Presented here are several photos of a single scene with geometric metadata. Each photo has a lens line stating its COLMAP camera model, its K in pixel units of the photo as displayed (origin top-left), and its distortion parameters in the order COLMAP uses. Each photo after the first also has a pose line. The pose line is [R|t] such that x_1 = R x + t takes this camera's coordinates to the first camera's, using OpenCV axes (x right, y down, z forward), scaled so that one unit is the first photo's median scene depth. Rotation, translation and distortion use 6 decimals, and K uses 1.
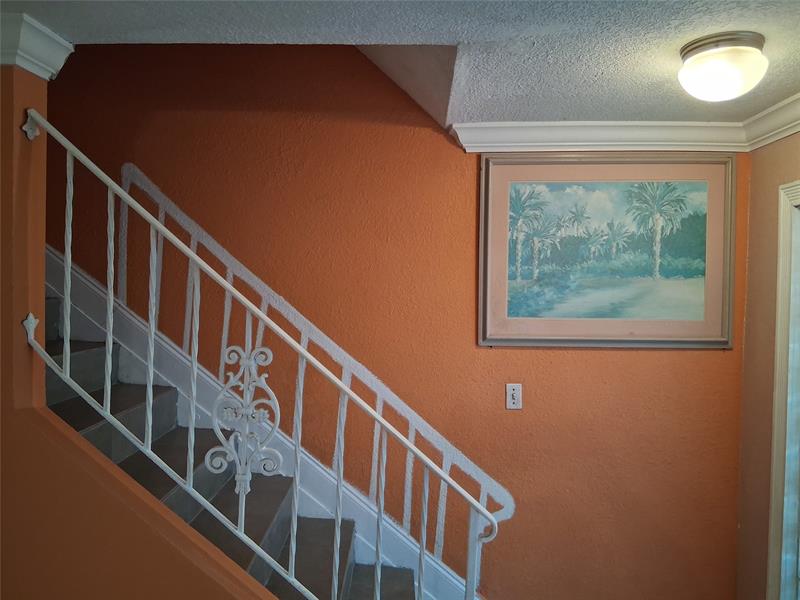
lens RADIAL K [[606.9, 0, 400.0], [0, 606.9, 300.0], [0, 0, 1]] dist [0.093421, -0.157863]
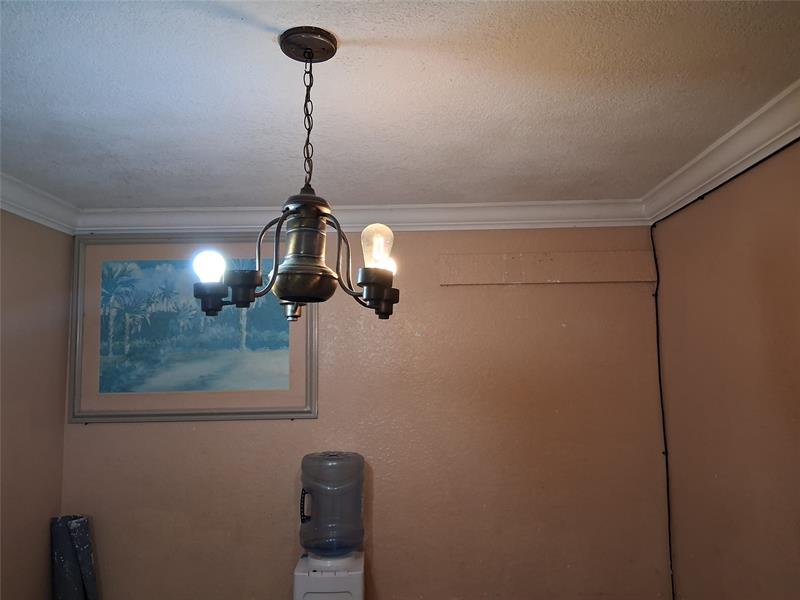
lens RADIAL K [[606.9, 0, 400.0], [0, 606.9, 300.0], [0, 0, 1]] dist [0.093421, -0.157863]
pose [[0.999457, -0.019610, 0.026495, 0.654184], [0.022984, 0.990756, -0.133695, 0.023737], [-0.023628, 0.134232, 0.990668, -0.035202]]
